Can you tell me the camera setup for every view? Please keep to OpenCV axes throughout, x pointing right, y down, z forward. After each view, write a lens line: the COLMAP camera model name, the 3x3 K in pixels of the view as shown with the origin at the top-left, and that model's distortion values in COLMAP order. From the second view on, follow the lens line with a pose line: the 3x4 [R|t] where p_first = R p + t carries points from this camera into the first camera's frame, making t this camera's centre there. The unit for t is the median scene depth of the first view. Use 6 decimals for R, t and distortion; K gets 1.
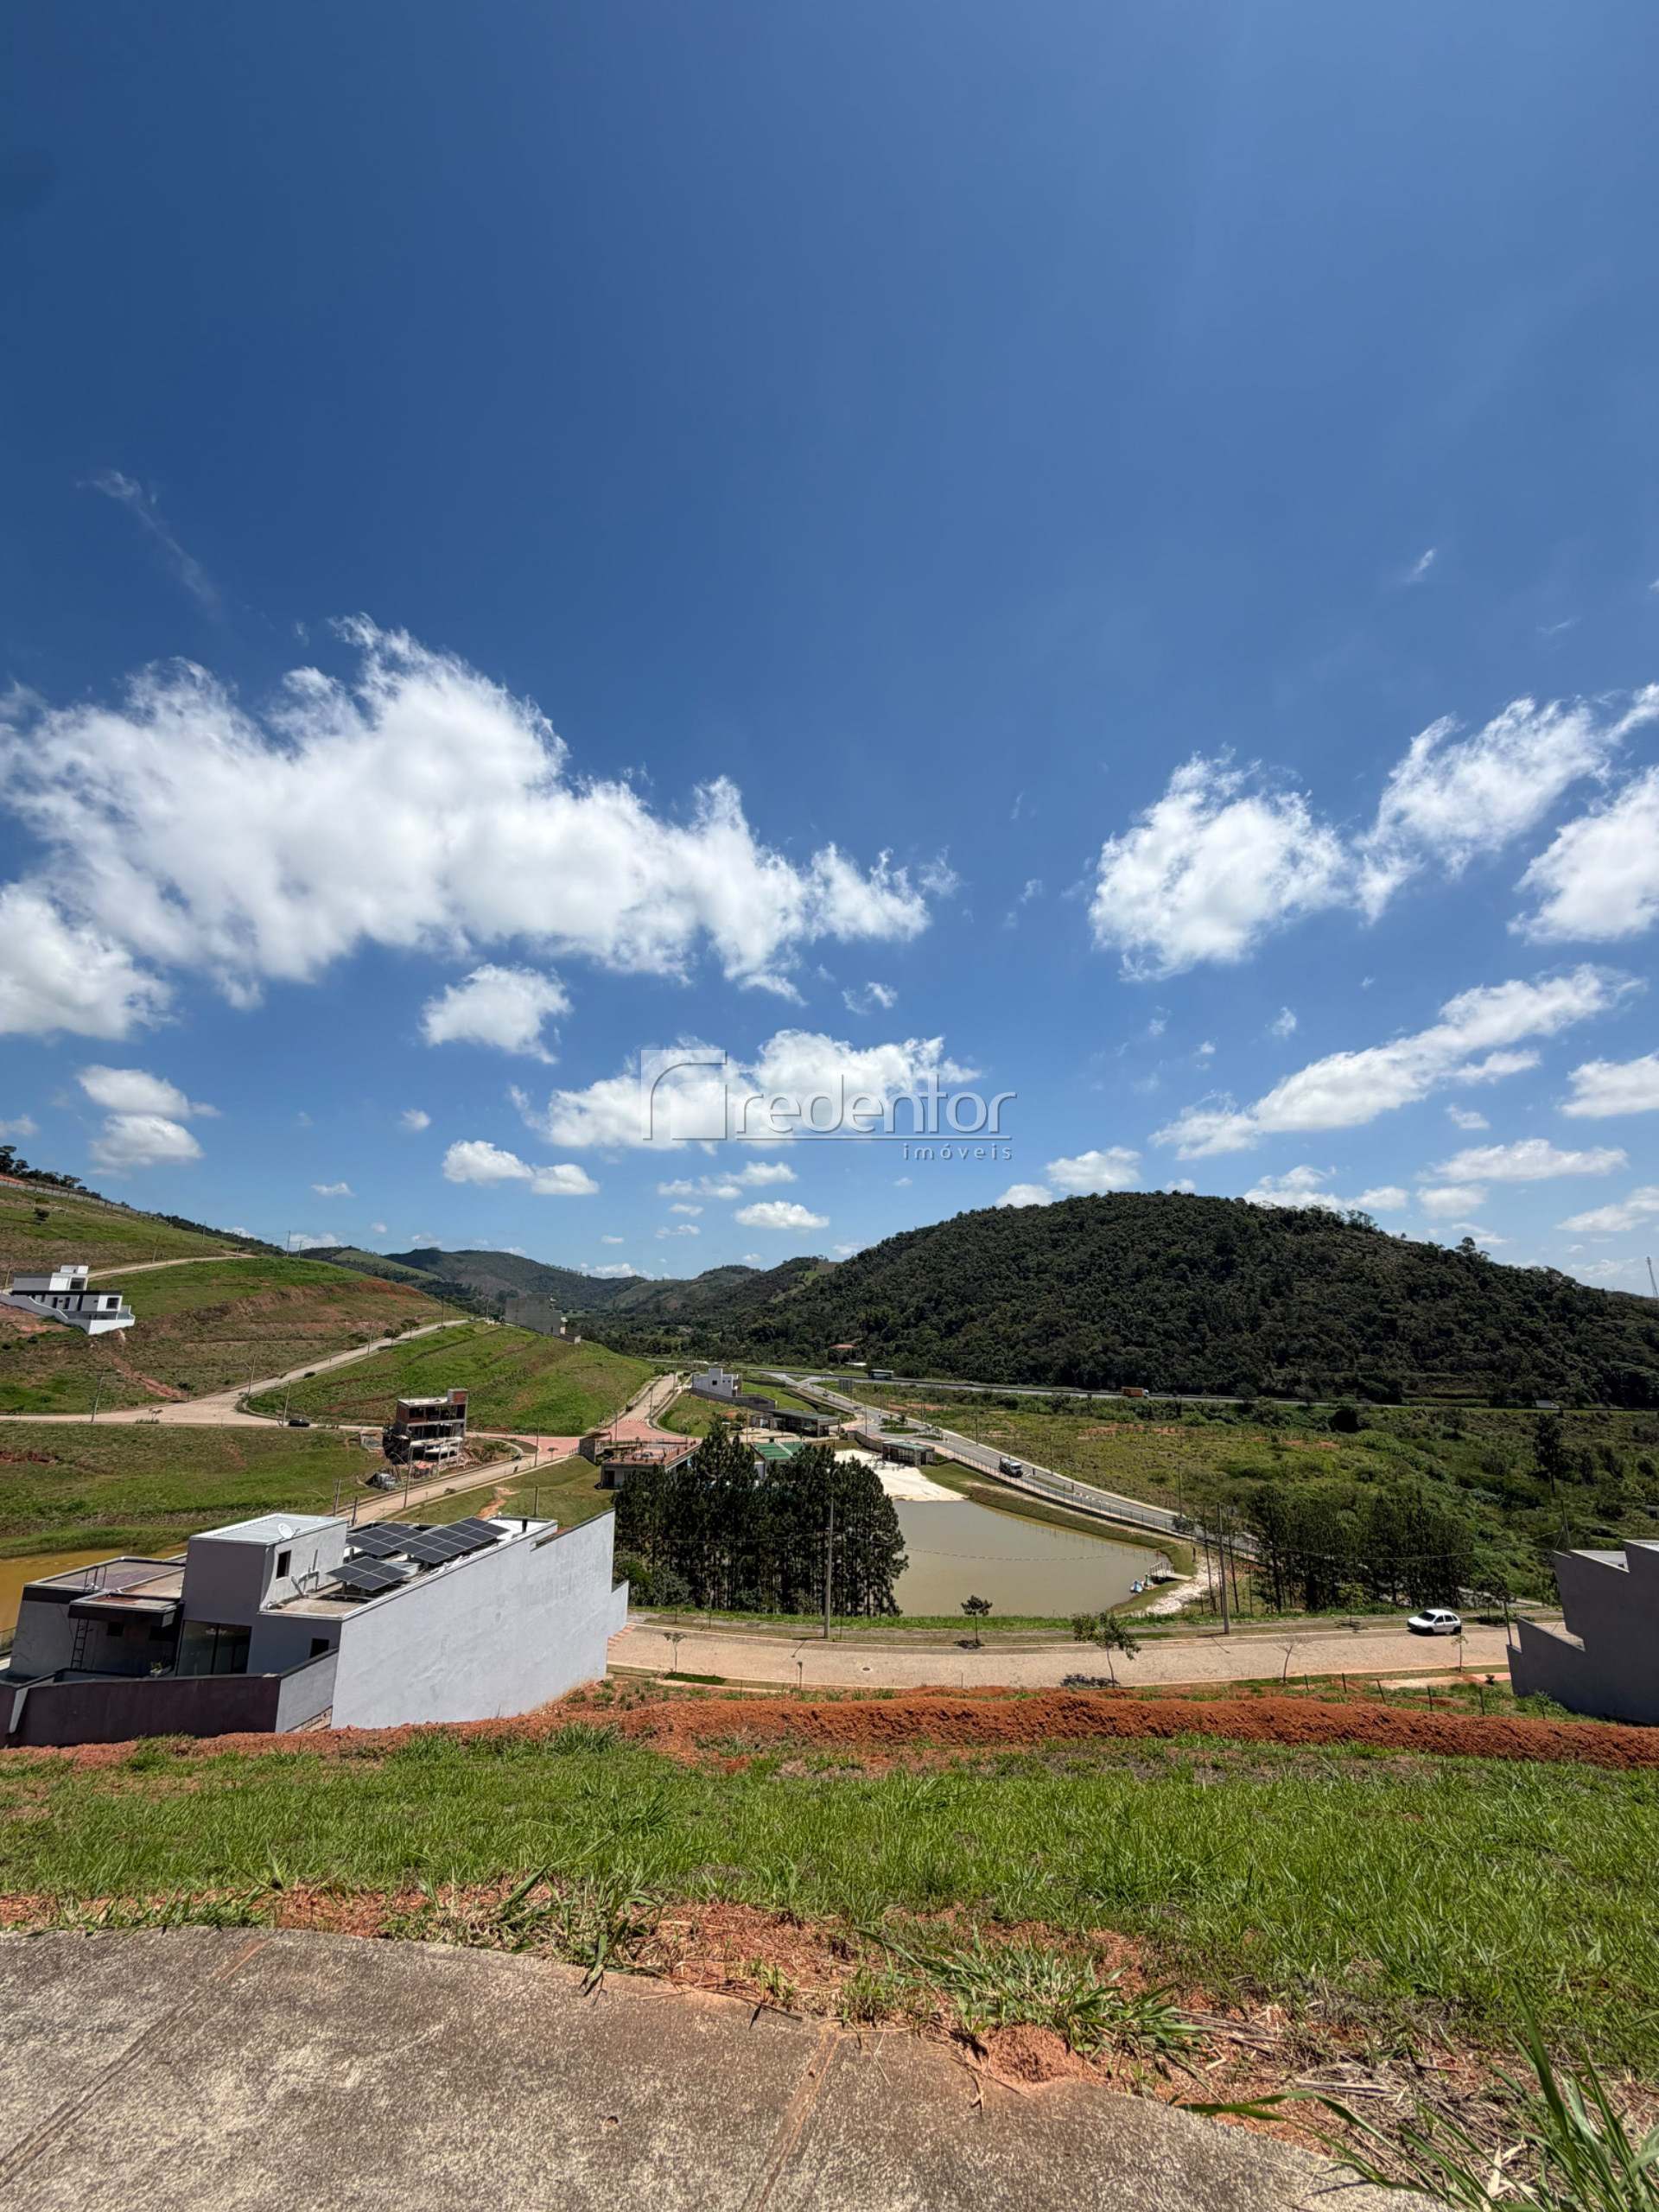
lens RADIAL K [[882.3, 0, 828.1], [0, 882.3, 1104.6], [0, 0, 1]] dist [-0.002040, 0.000477]
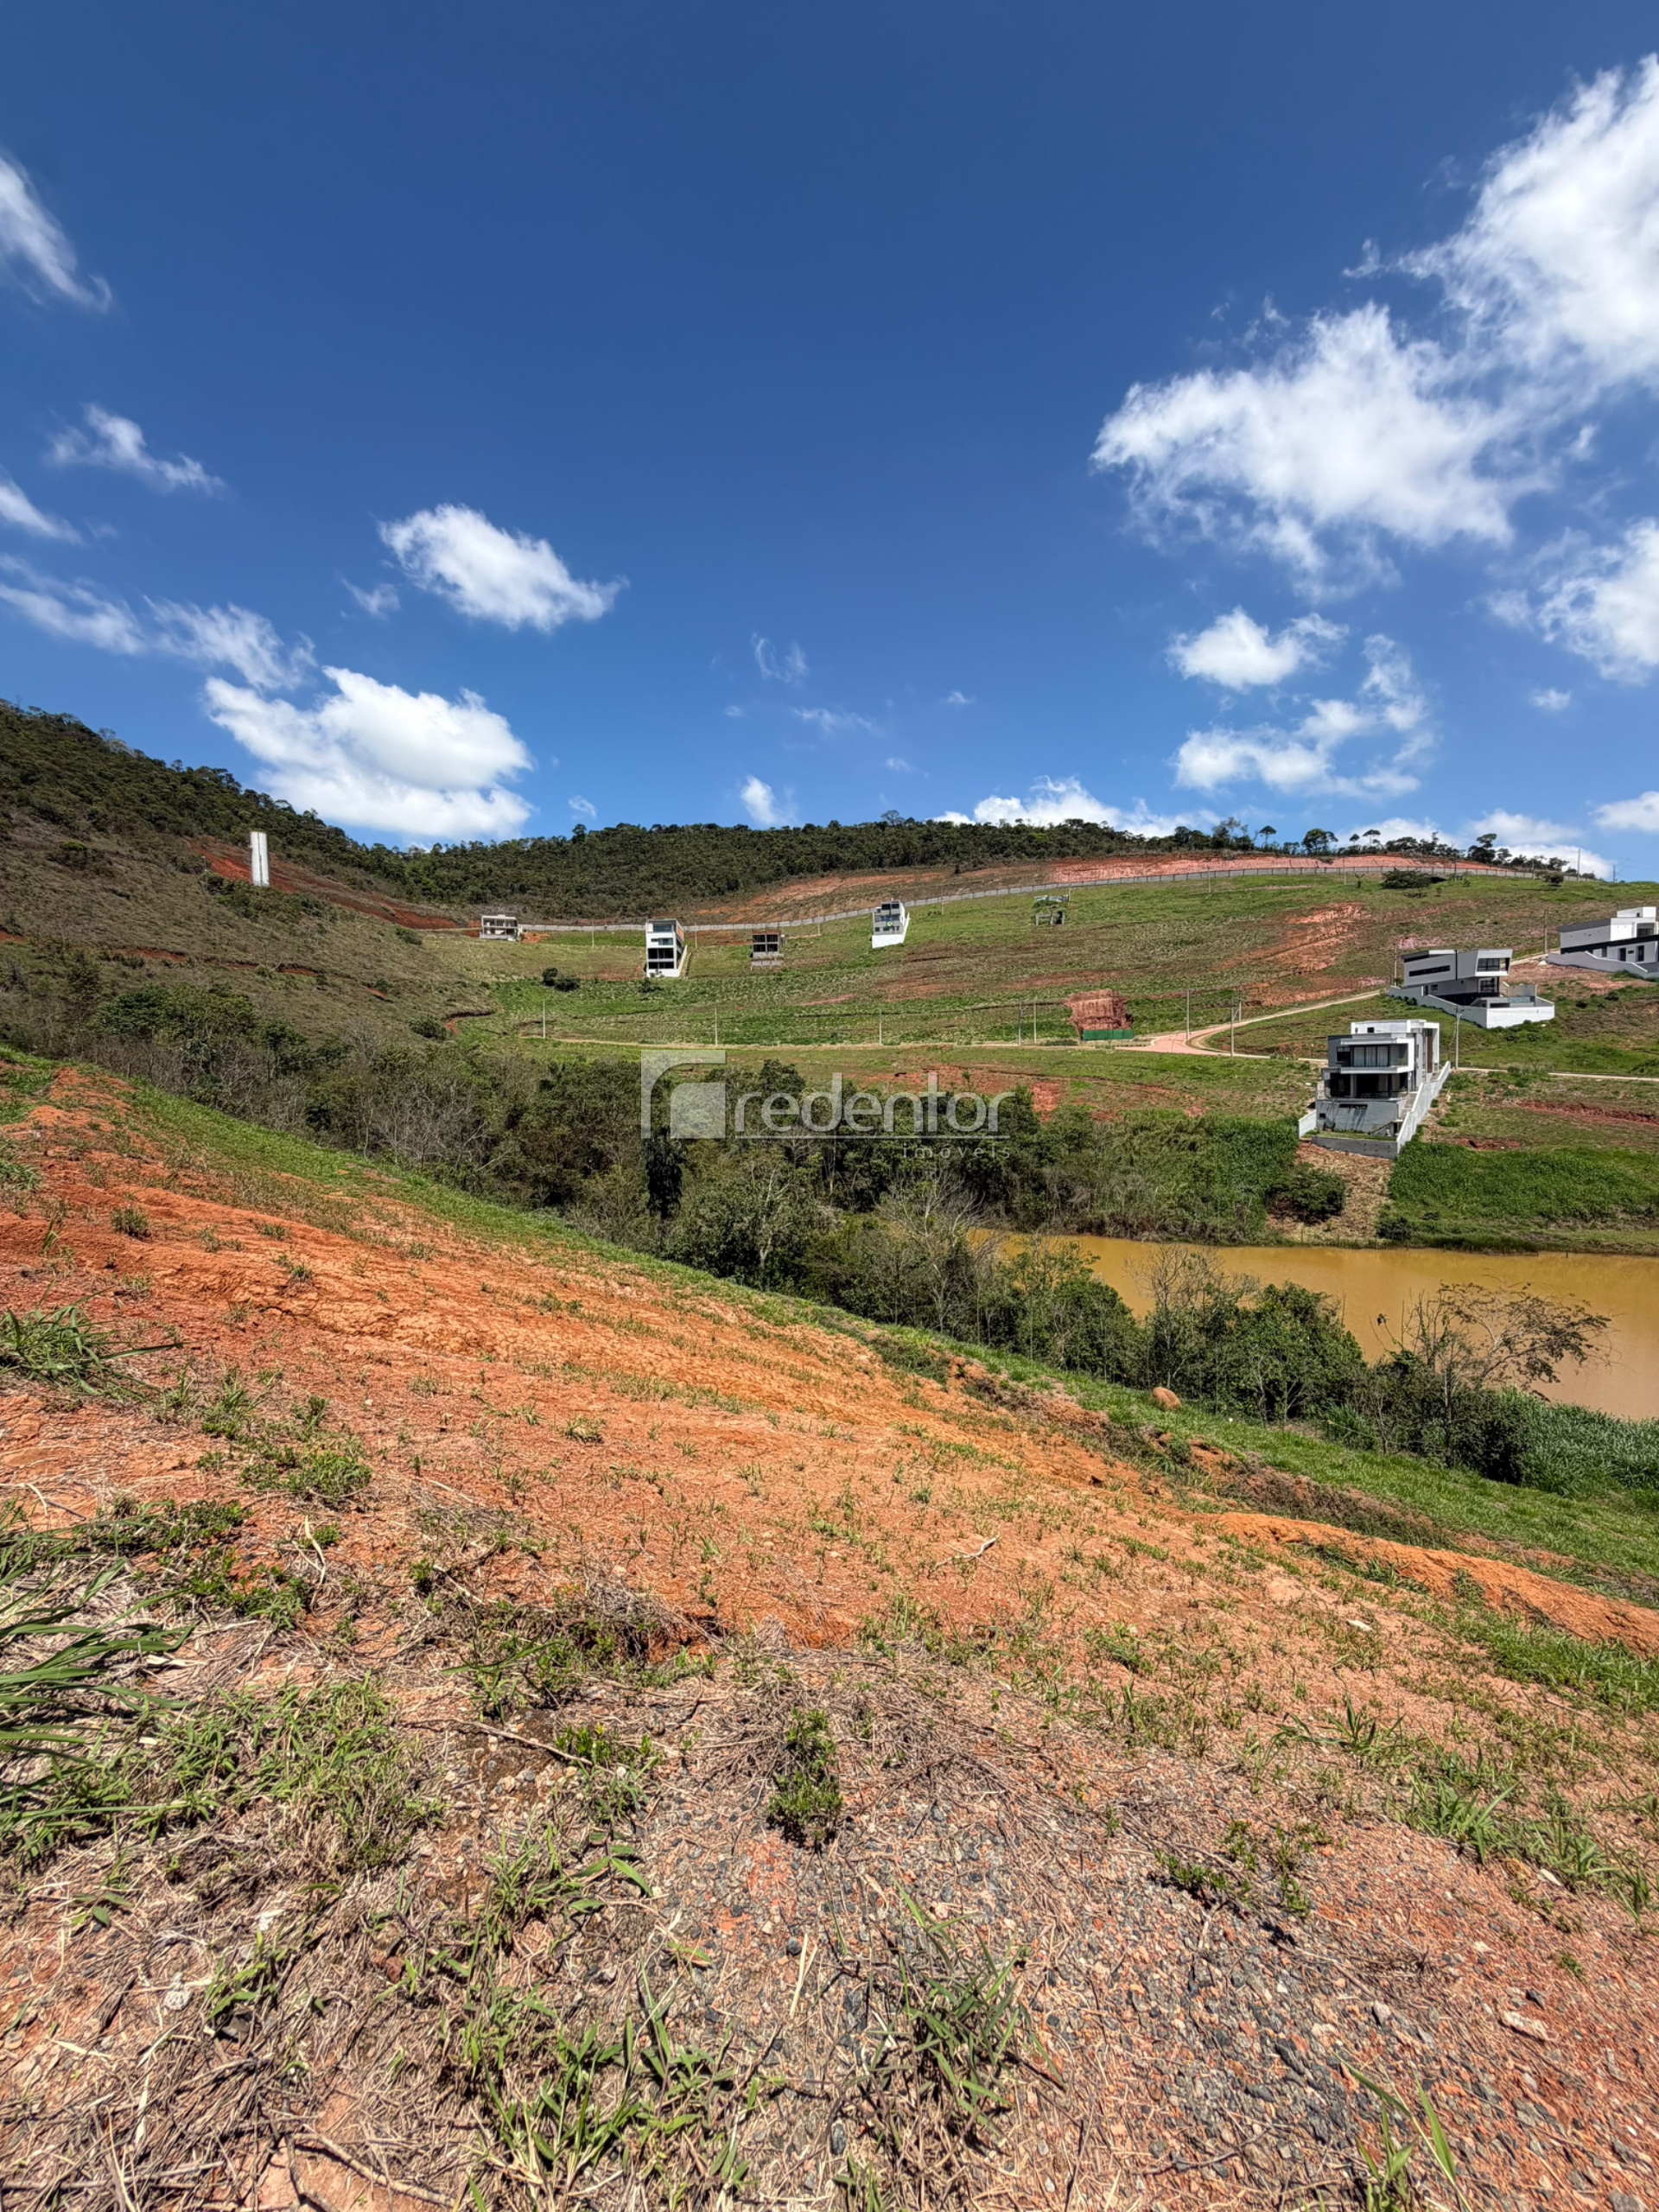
lens RADIAL K [[882.3, 0, 824.8], [0, 882.3, 1098.7], [0, 0, 1]] dist [-0.002040, 0.000477]
pose [[0.199599, 0.034742, -0.979262, -0.262898], [0.241484, 0.966804, 0.083520, 0.113082], [0.949656, -0.253147, 0.184583, 0.173769]]
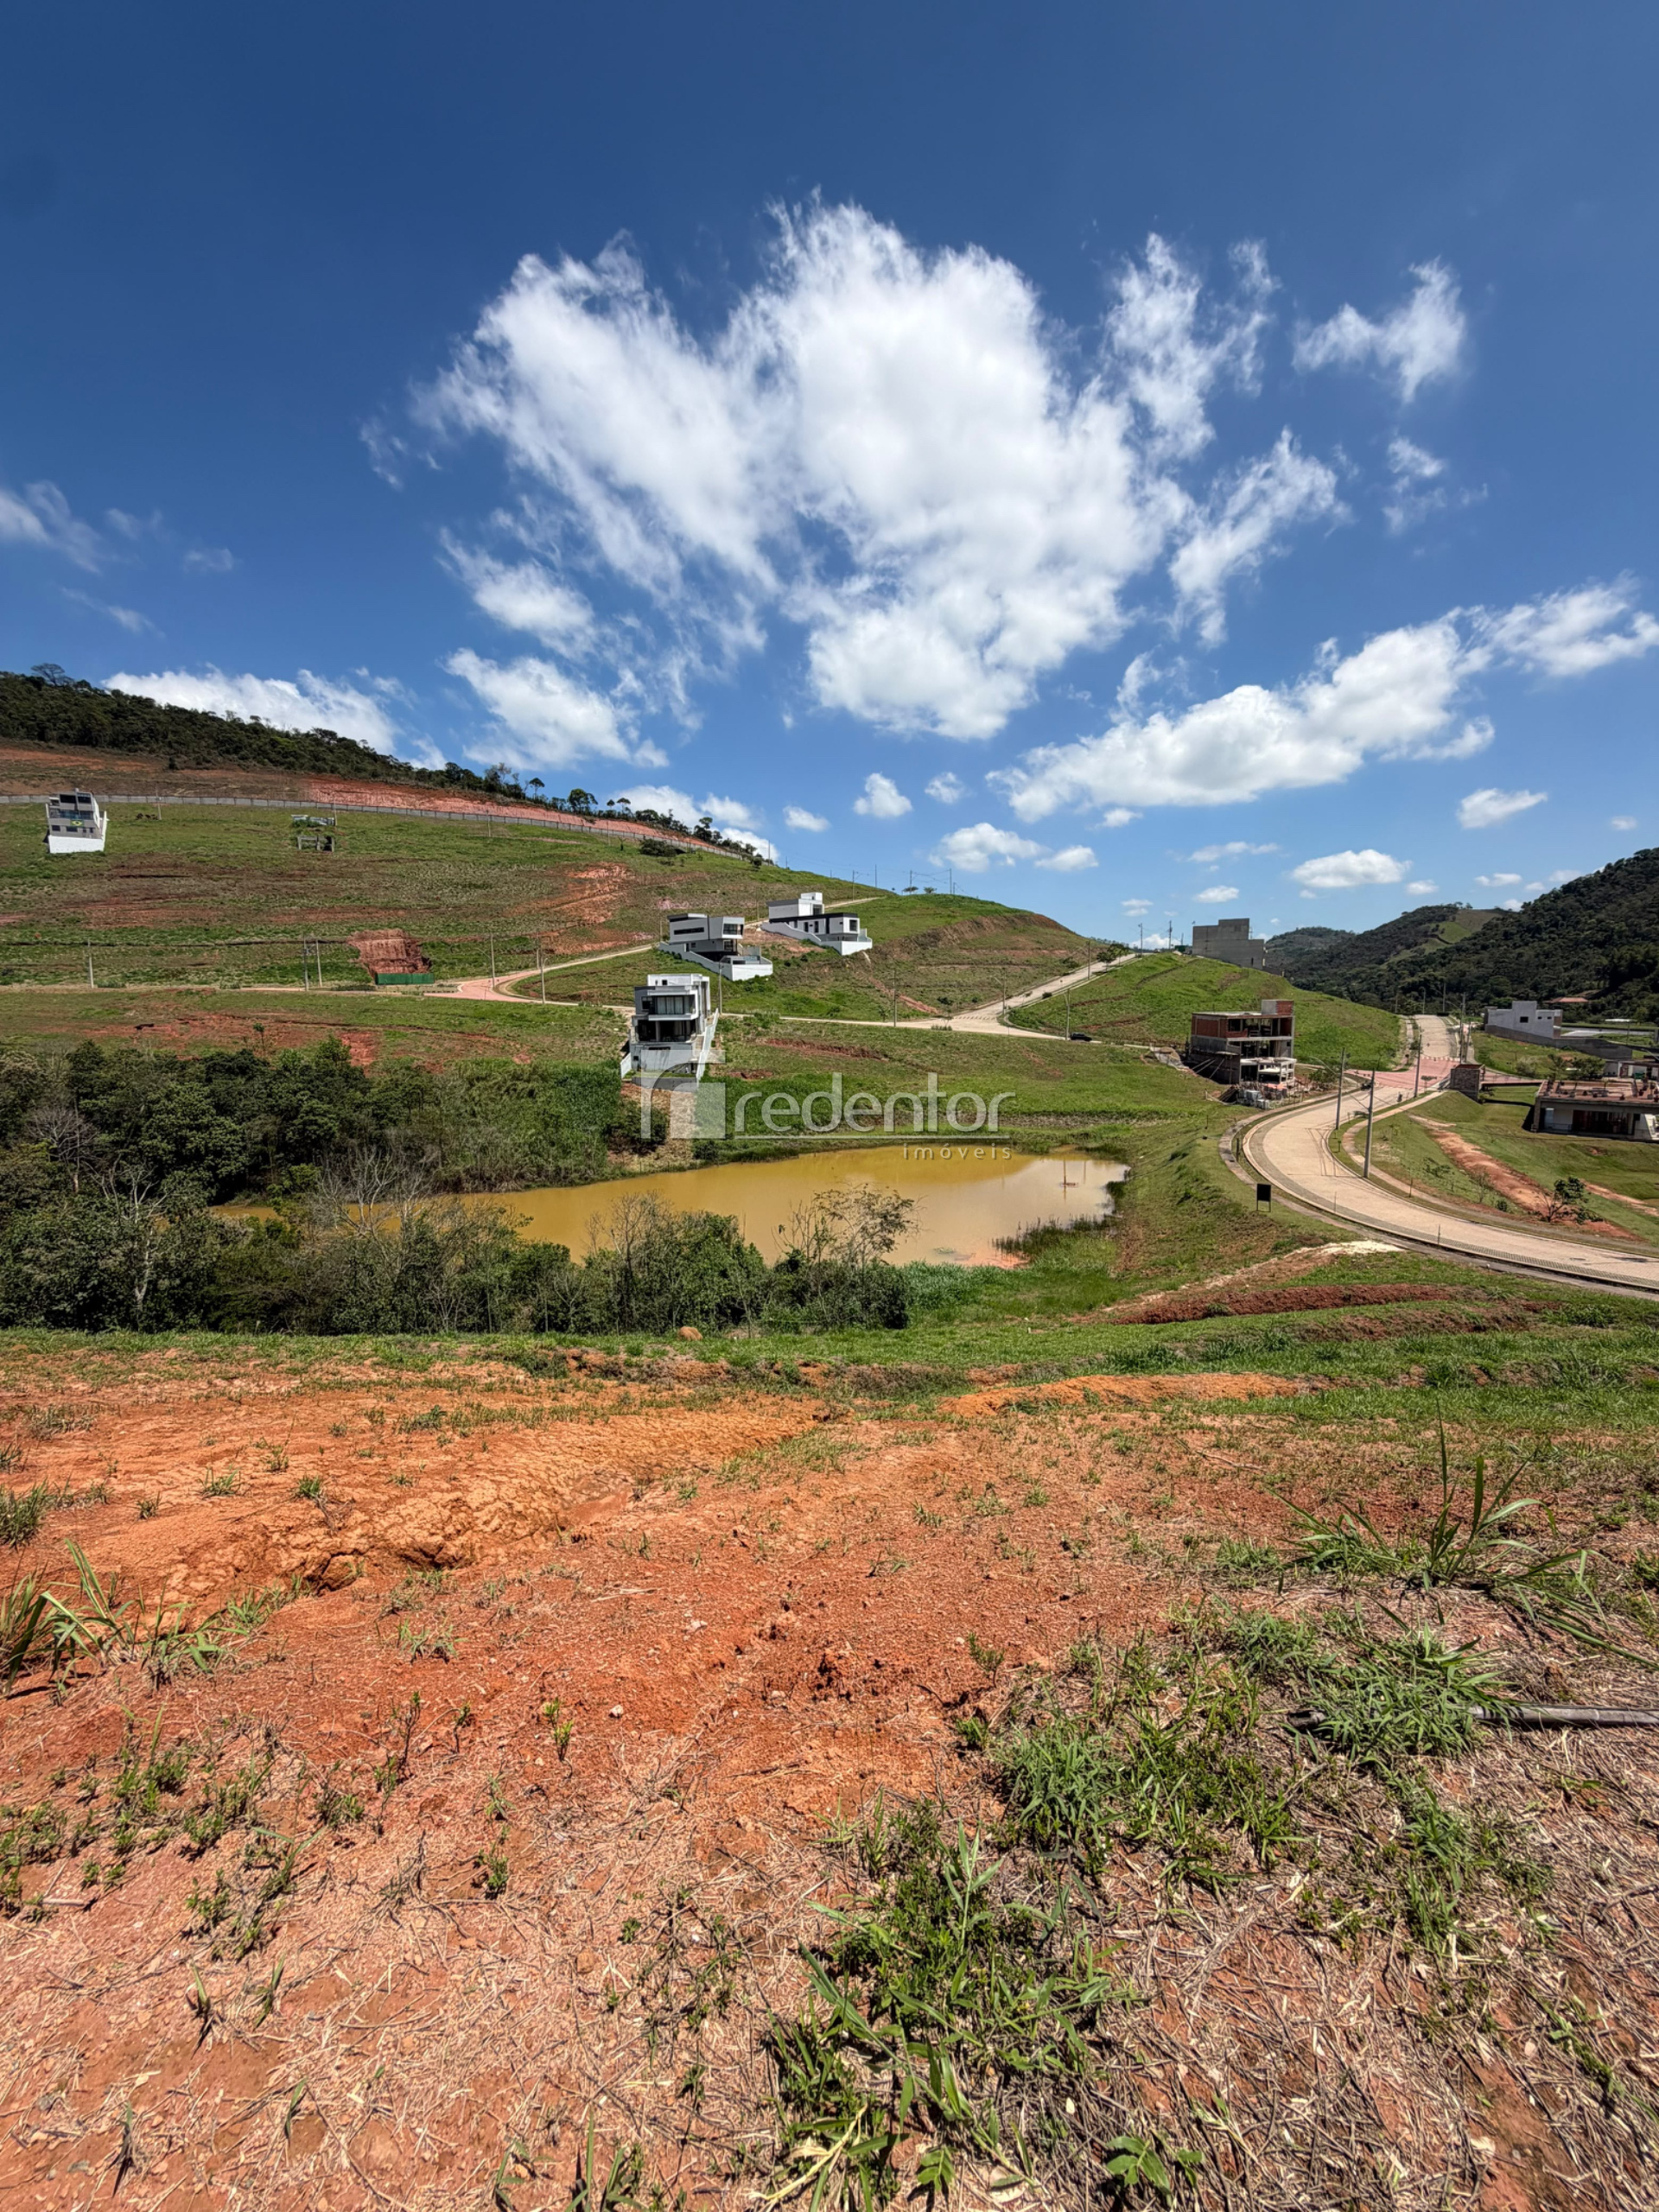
lens RADIAL K [[882.3, 0, 825.9], [0, 882.3, 1100.2], [0, 0, 1]] dist [-0.002040, 0.000477]
pose [[0.835618, 0.053705, -0.546679, -0.282970], [0.140360, 0.941297, 0.307017, 0.100785], [0.531076, -0.333281, 0.779026, 0.145570]]
